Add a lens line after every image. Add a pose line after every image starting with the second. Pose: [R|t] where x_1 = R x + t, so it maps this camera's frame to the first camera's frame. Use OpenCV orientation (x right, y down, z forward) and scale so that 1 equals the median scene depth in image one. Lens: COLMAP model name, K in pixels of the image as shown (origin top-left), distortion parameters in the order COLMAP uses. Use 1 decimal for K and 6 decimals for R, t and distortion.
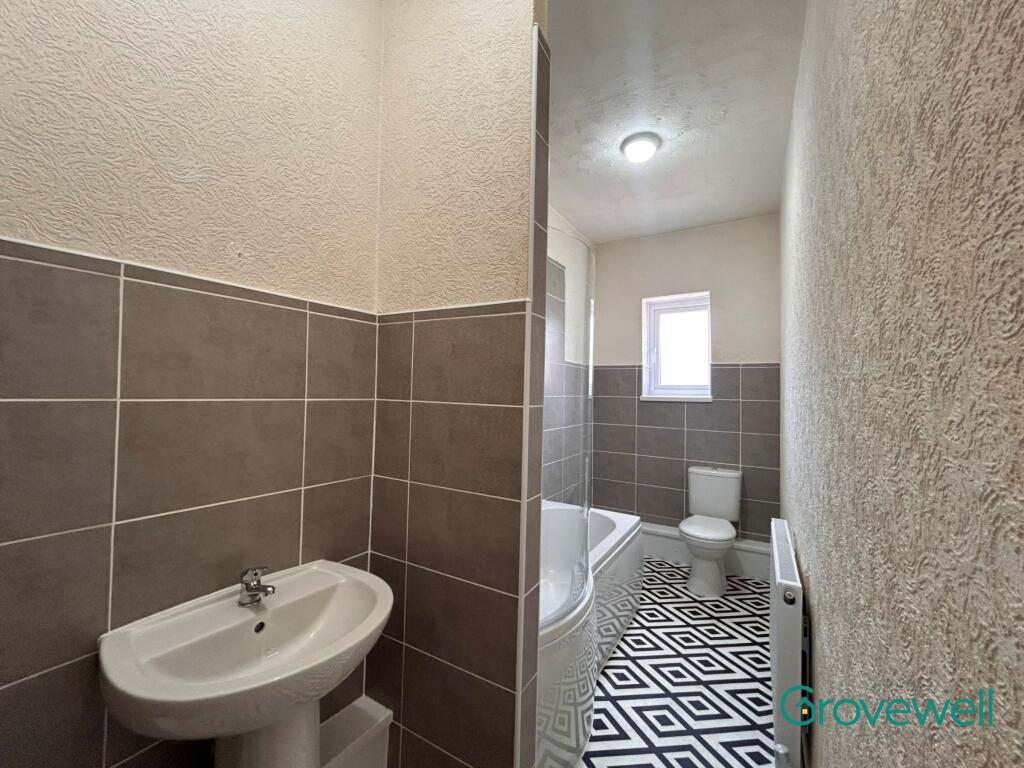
lens RADIAL K [[416.0, 0, 512.1], [0, 416.0, 383.2], [0, 0, 1]] dist [-0.001160, 0.001450]
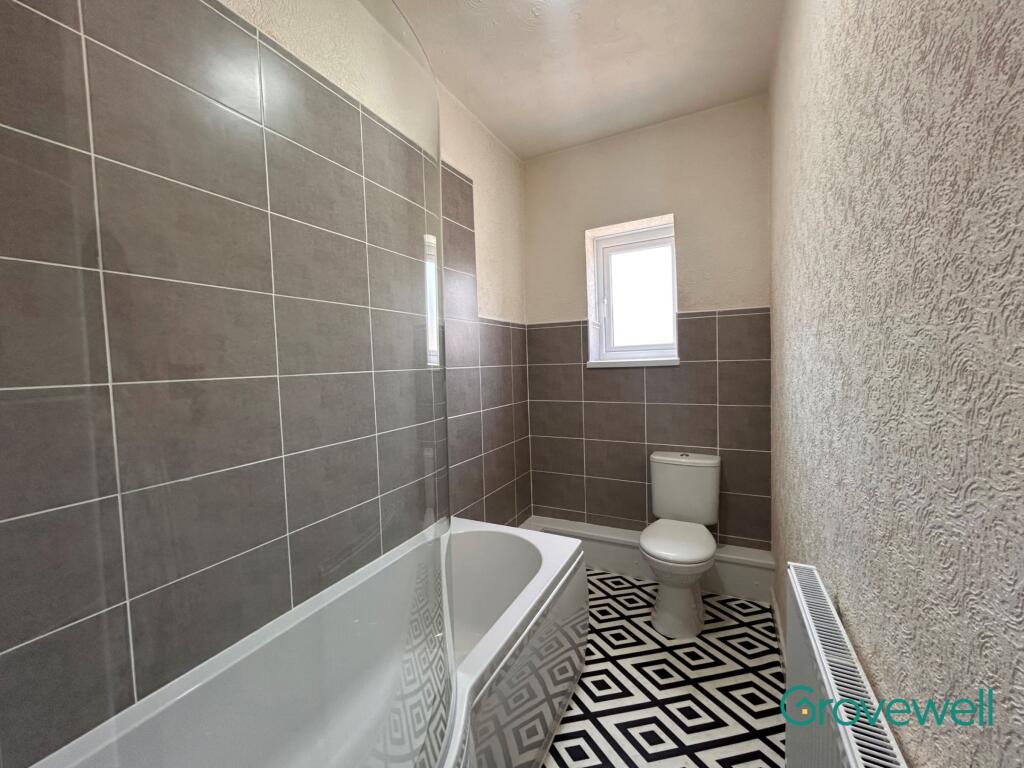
lens RADIAL K [[416.0, 0, 510.6], [0, 416.0, 383.1], [0, 0, 1]] dist [-0.001160, 0.001450]
pose [[0.996179, -0.051705, 0.070389, 0.132872], [0.046610, 0.996301, 0.072188, 0.010109], [-0.073861, -0.068632, 0.994904, 0.295628]]
